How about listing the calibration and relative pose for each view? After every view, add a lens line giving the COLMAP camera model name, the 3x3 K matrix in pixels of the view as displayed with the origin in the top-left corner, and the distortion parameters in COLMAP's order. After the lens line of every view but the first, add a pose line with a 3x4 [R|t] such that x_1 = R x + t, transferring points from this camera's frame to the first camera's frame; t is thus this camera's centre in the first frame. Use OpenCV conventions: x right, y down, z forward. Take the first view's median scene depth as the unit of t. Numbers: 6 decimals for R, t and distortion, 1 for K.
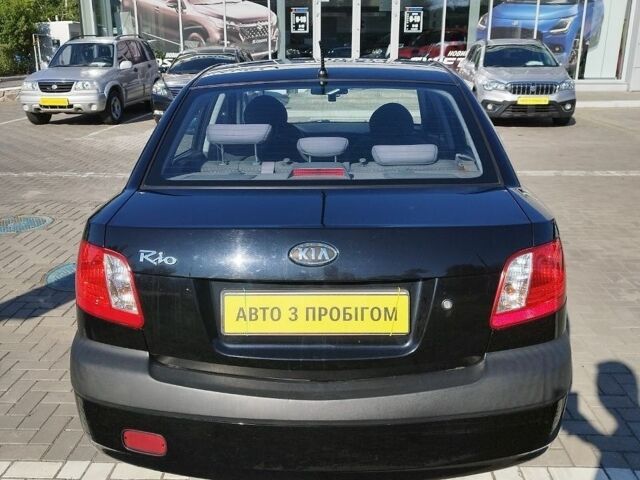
lens RADIAL K [[615.1, 0, 320.0], [0, 615.1, 240.0], [0, 0, 1]] dist [0.013851, -0.007431]
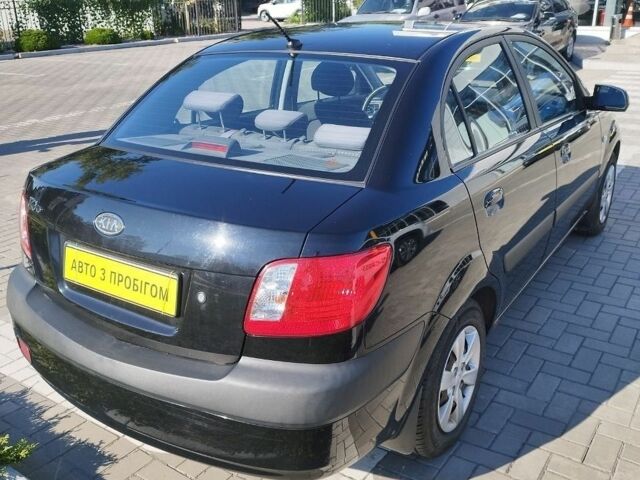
lens RADIAL K [[615.1, 0, 320.0], [0, 615.1, 240.0], [0, 0, 1]] dist [0.013851, -0.007431]
pose [[0.855314, 0.185145, -0.483900, 0.818262], [-0.143431, 0.982083, 0.122234, -0.132426], [0.497861, -0.035142, 0.866545, 0.236908]]
